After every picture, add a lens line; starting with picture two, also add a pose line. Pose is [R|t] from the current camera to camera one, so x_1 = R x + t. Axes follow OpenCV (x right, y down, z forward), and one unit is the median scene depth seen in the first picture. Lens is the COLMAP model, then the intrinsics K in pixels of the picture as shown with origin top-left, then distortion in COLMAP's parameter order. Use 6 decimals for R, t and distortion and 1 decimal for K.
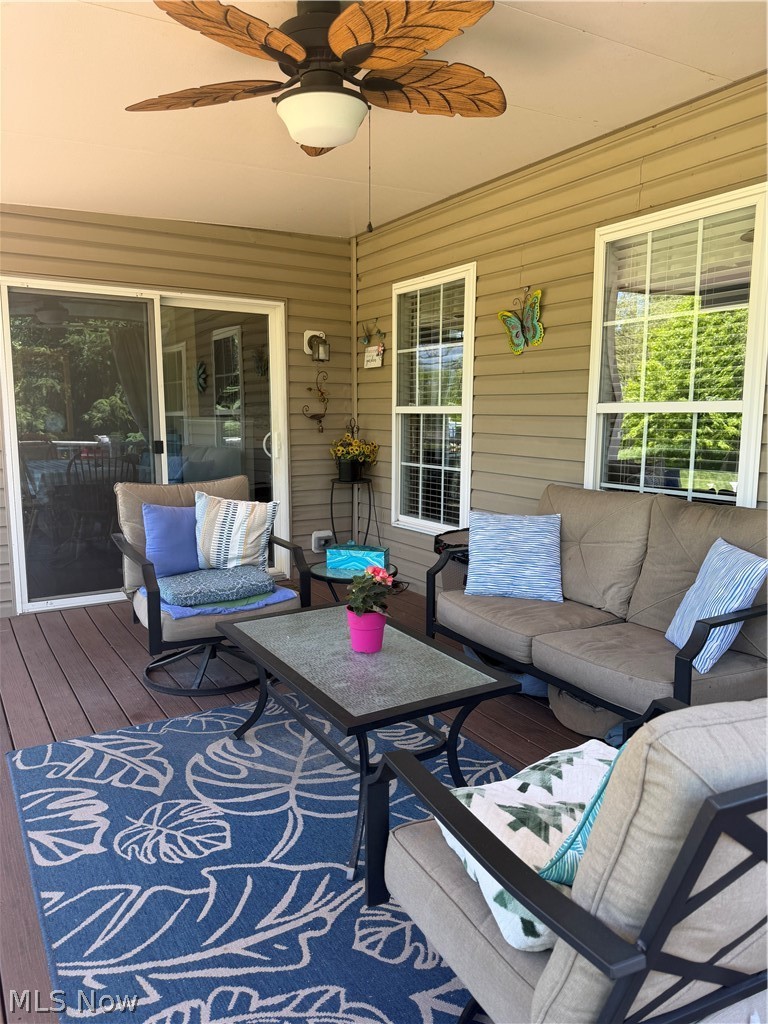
lens RADIAL K [[724.5, 0, 384.0], [0, 724.5, 512.0], [0, 0, 1]] dist [0.000824, -0.002965]
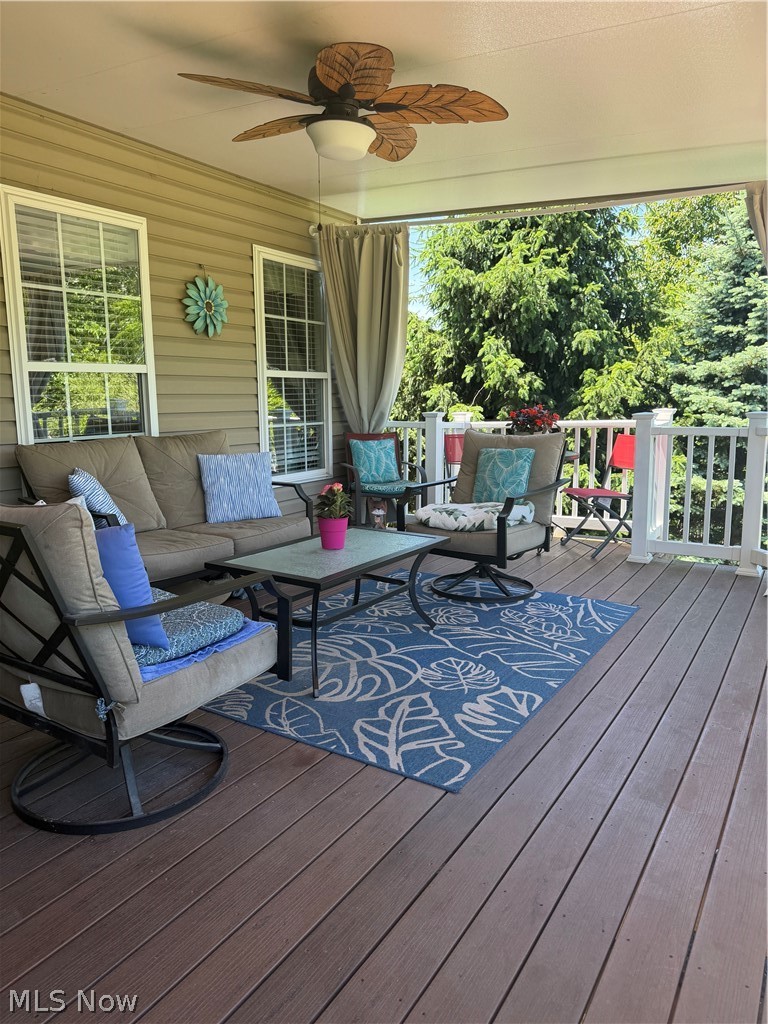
lens RADIAL K [[706.8, 0, 384.0], [0, 706.8, 512.0], [0, 0, 1]] dist [0.165100, -0.357367]
pose [[-0.435998, -0.150251, 0.887317, -1.351341], [0.133027, 0.964374, 0.228664, -0.179042], [-0.890062, 0.217734, -0.400477, 1.568422]]
